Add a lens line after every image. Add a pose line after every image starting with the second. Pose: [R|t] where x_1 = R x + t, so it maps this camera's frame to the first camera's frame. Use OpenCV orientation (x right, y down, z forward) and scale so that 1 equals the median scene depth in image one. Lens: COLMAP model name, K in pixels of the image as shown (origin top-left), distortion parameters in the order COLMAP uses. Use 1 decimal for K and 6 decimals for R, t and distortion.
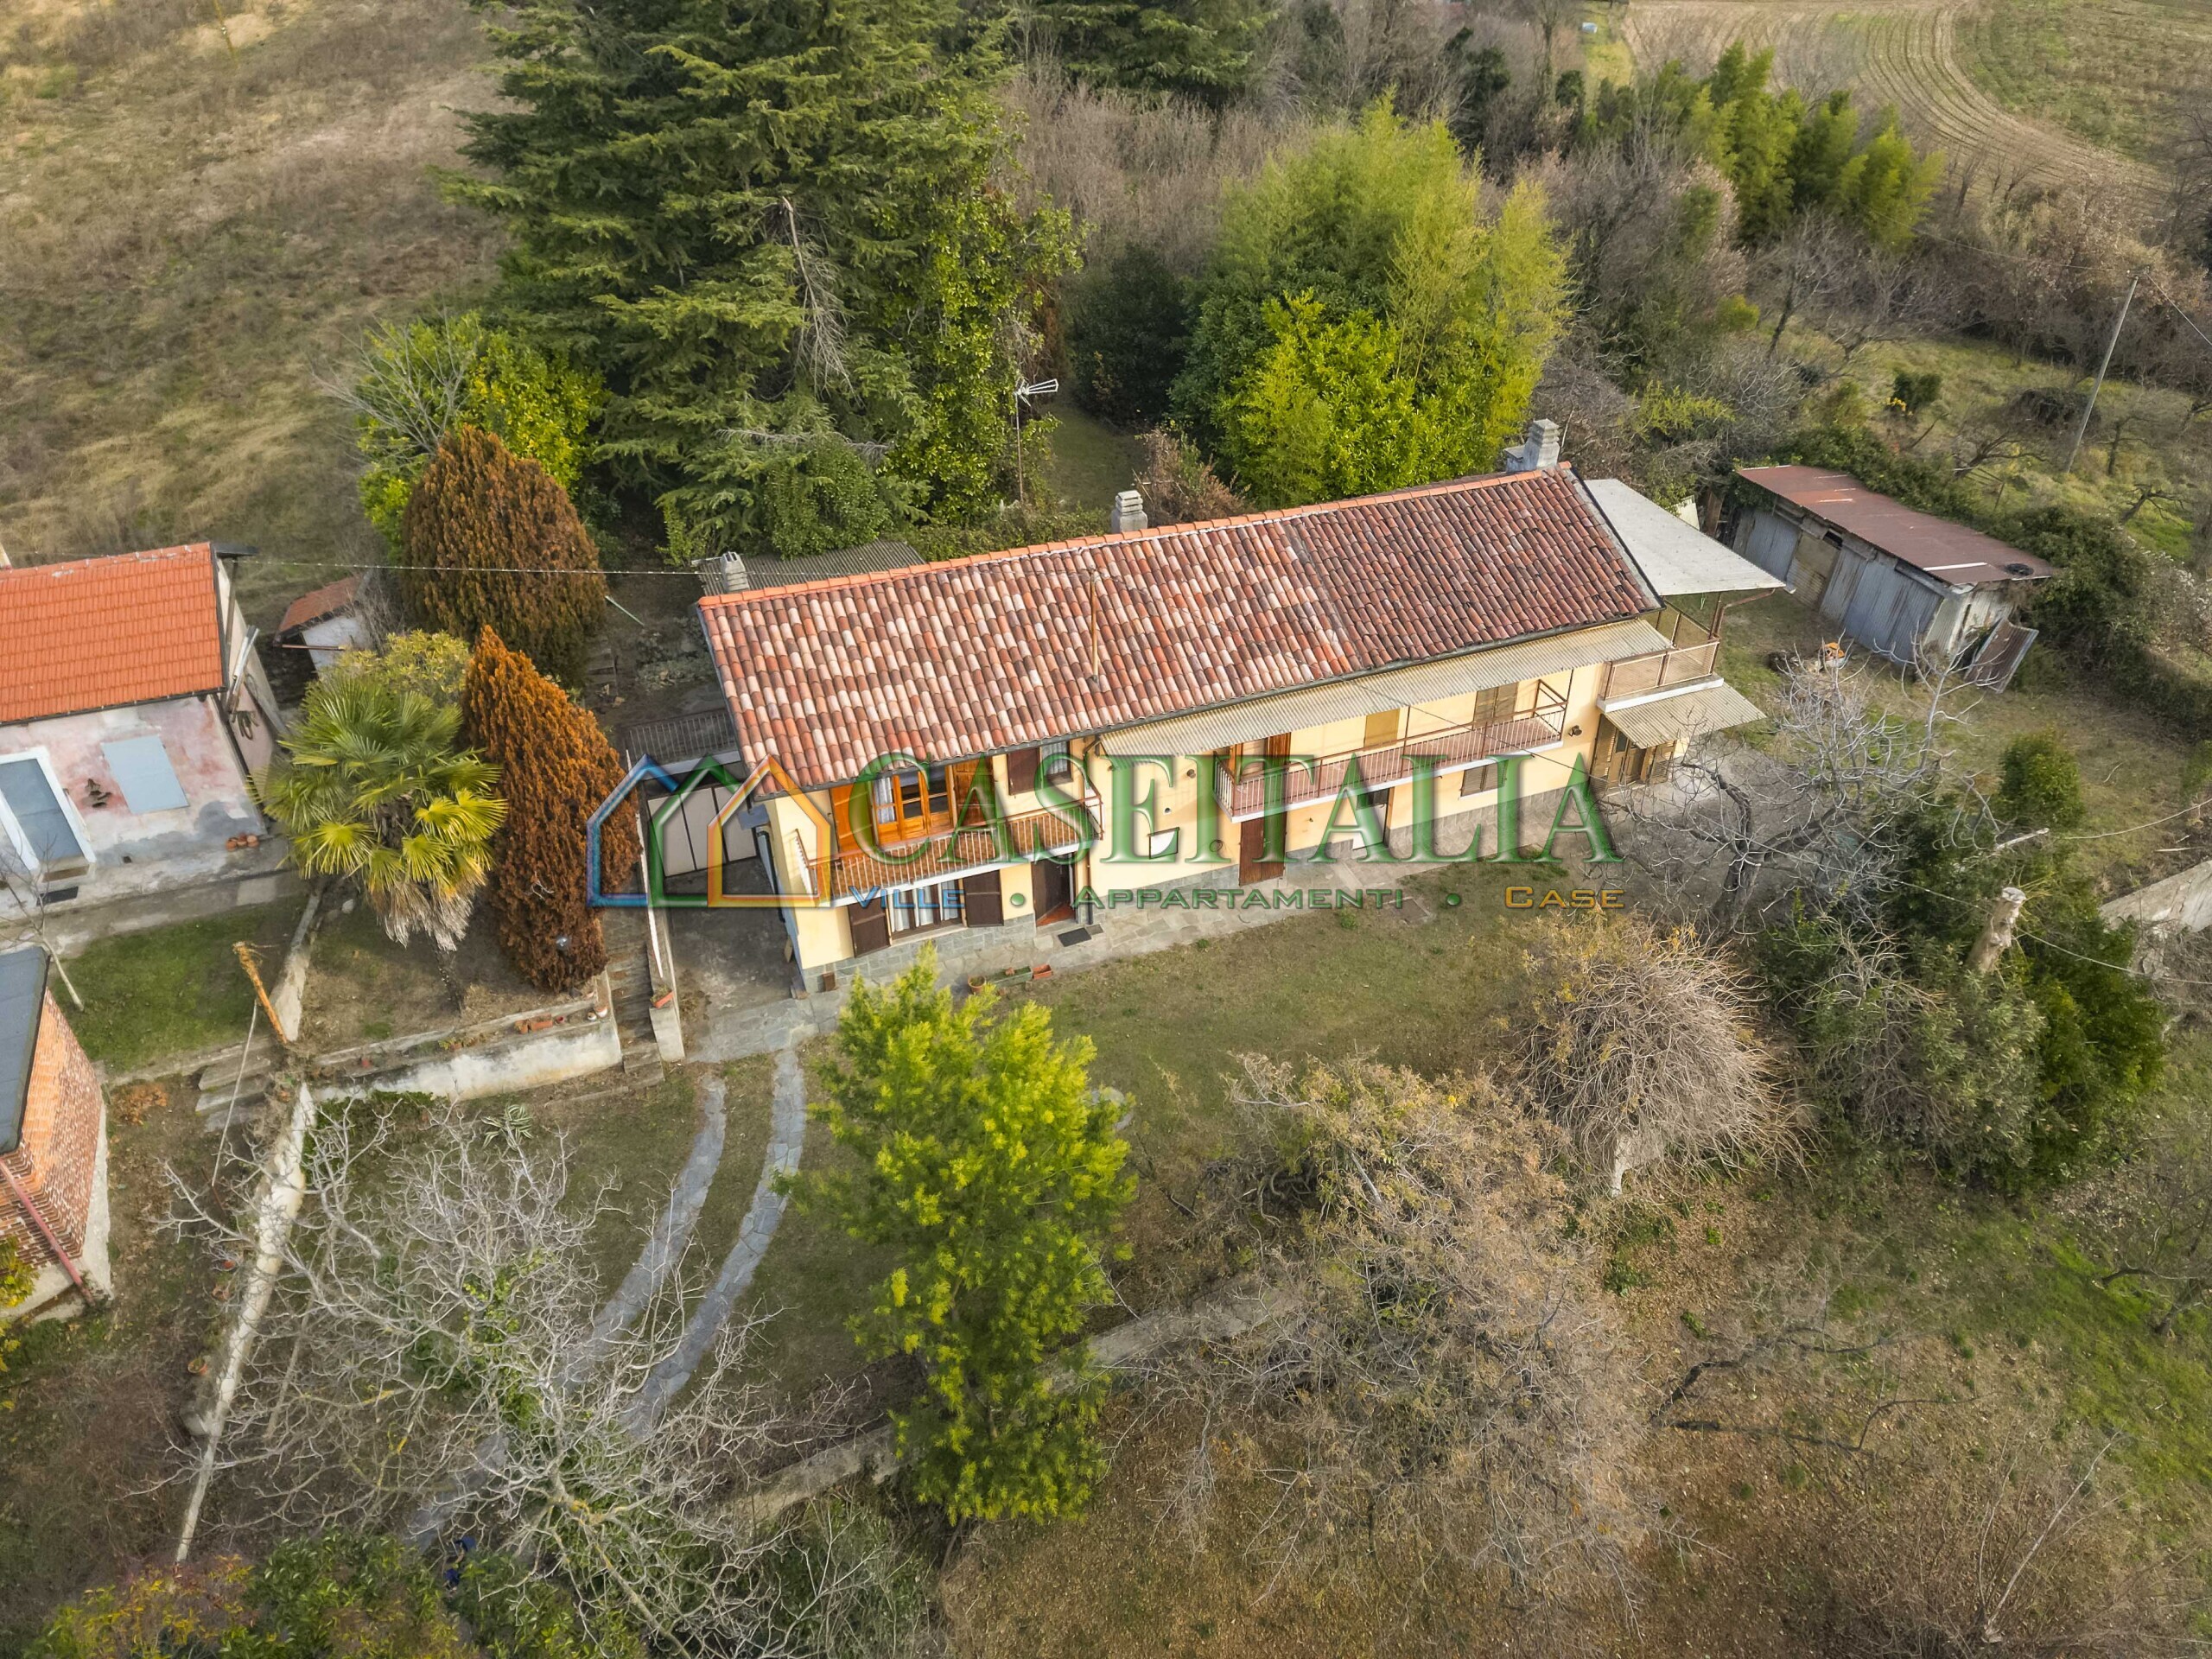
lens RADIAL K [[1515.6, 0, 1106.0], [0, 1515.6, 829.5], [0, 0, 1]] dist [0.068150, -0.089179]
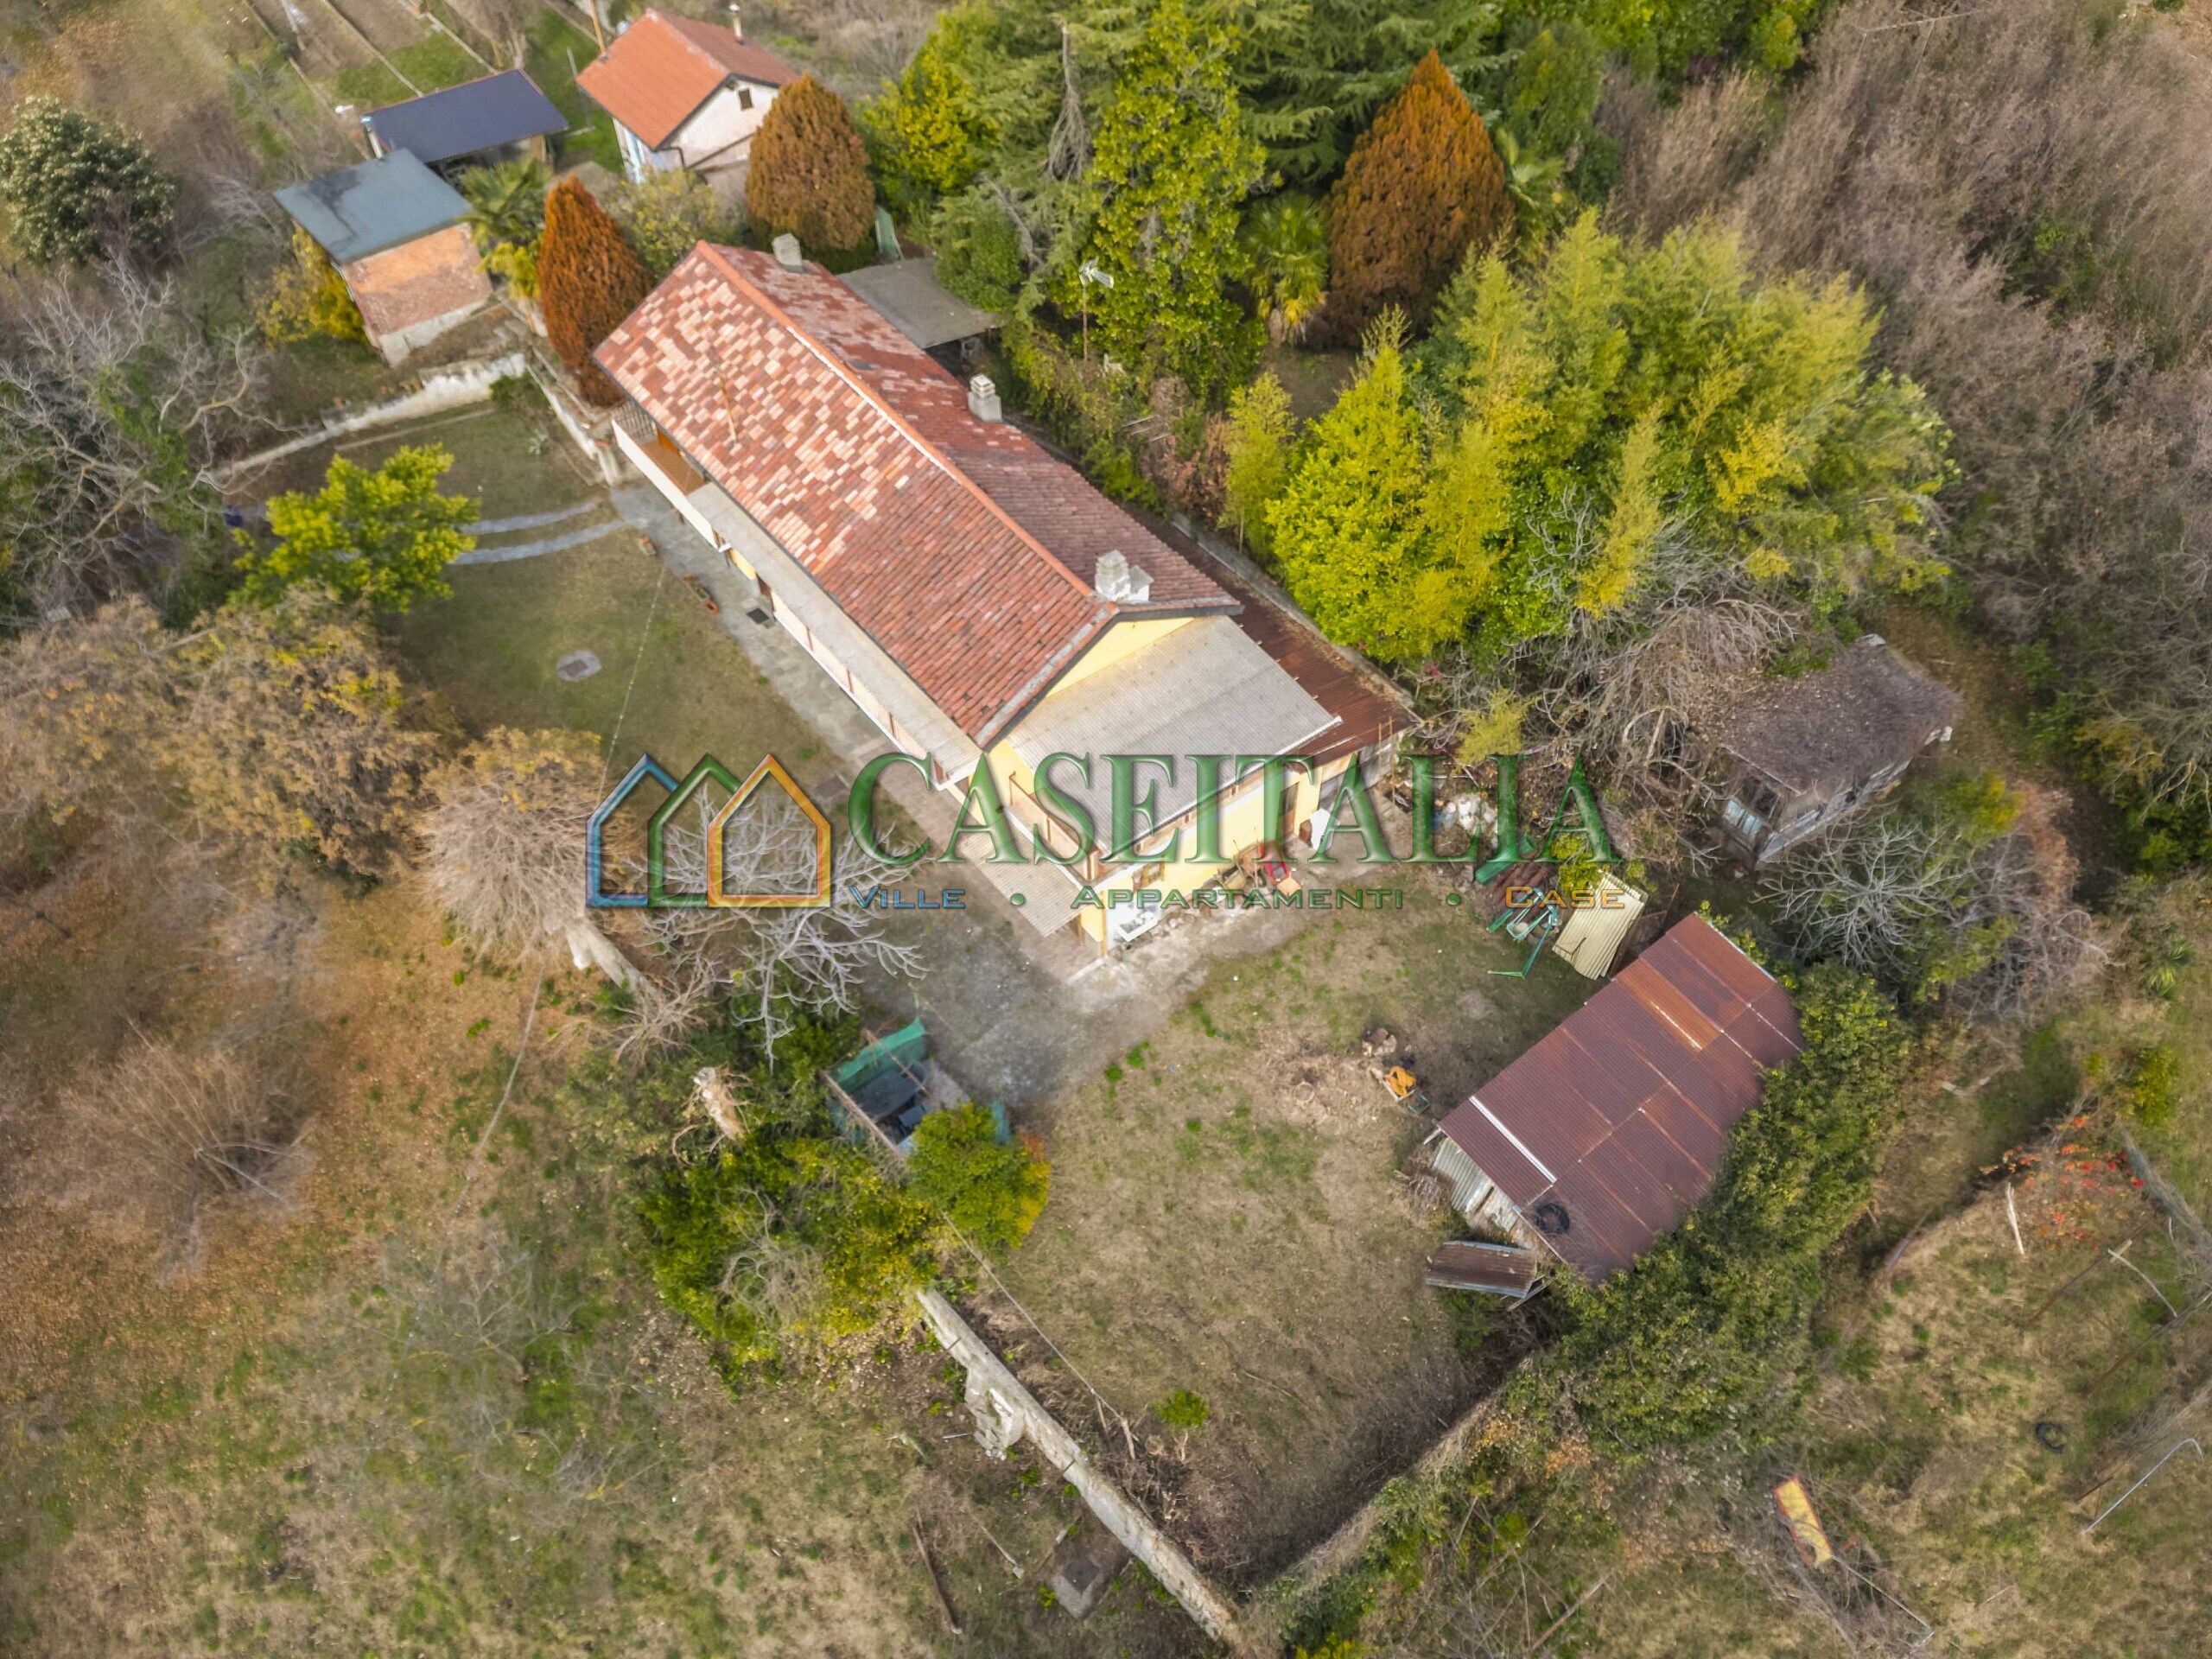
lens RADIAL K [[1515.6, 0, 1106.0], [0, 1515.6, 829.5], [0, 0, 1]] dist [0.068150, -0.089179]
pose [[0.285037, 0.728153, -0.623336, 1.134616], [-0.549248, 0.657036, 0.516362, -0.726900], [0.785545, 0.195183, 0.587216, 0.532350]]
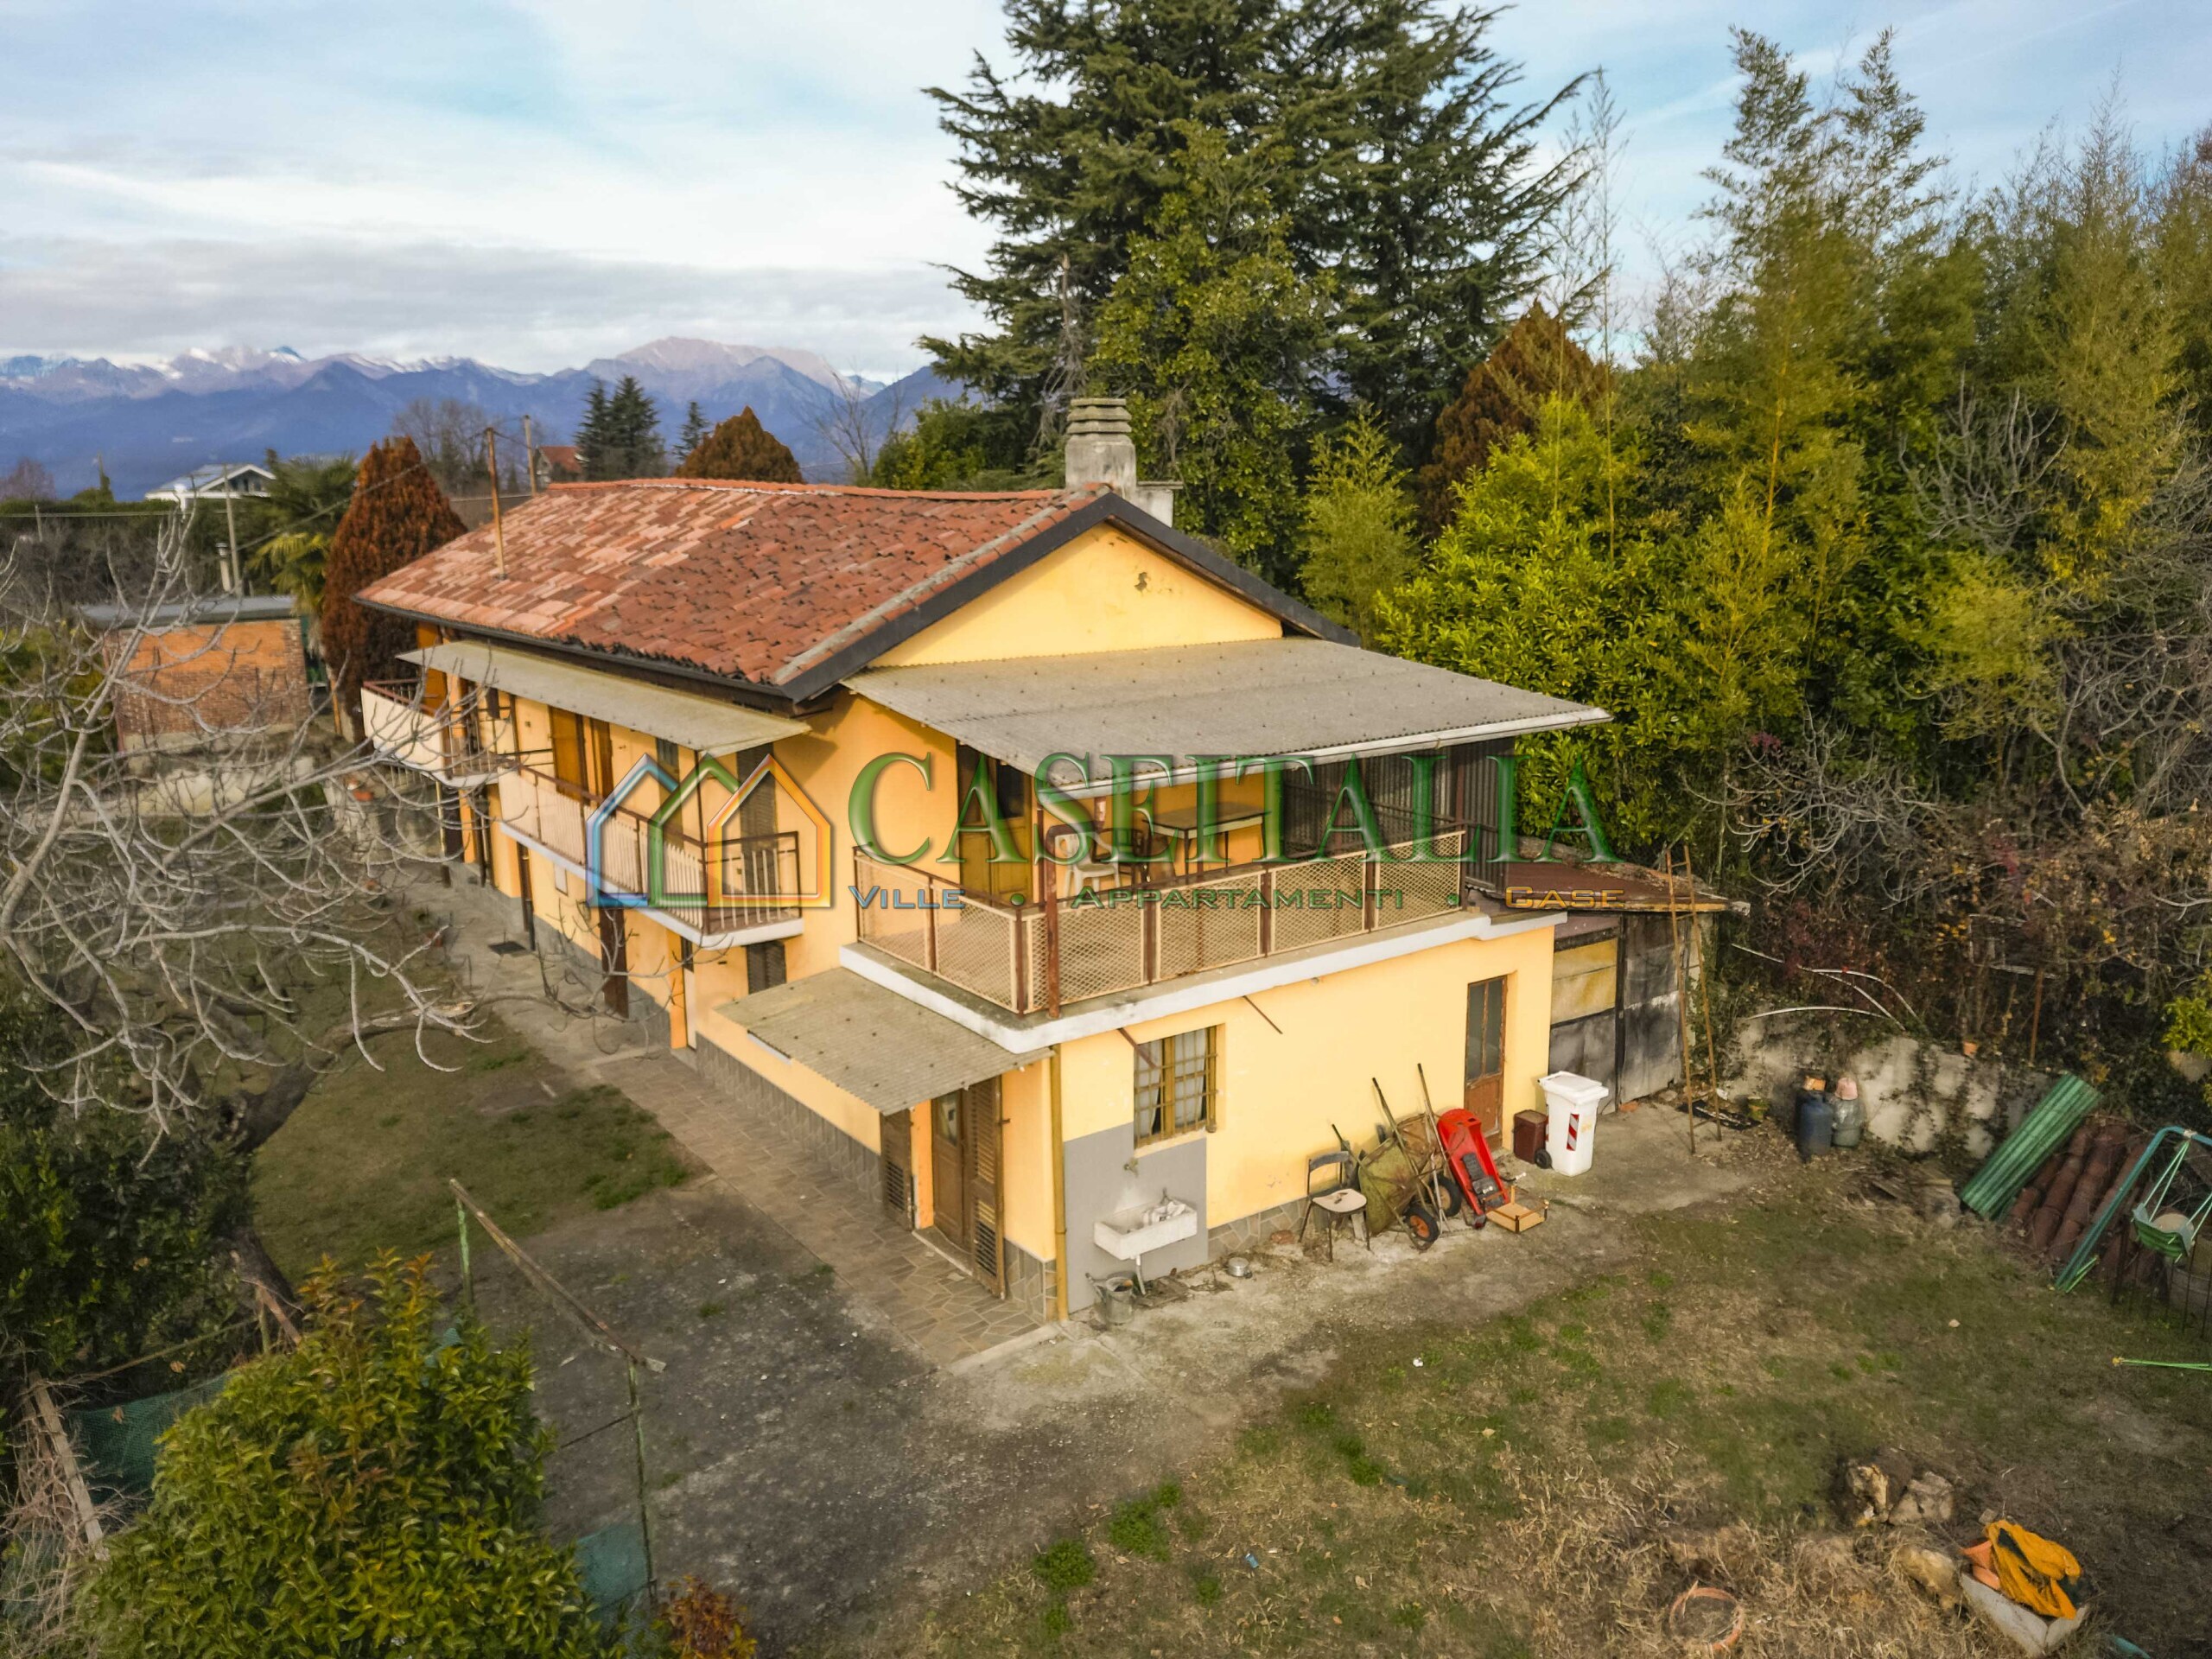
lens RADIAL K [[1544.4, 0, 1106.0], [0, 1544.4, 829.5], [0, 0, 1]] dist [0.021378, -0.004176]
pose [[0.262155, 0.205193, -0.942958, 0.873188], [-0.560028, 0.828111, 0.024507, -0.187479], [0.785903, 0.521658, 0.332008, 1.030129]]
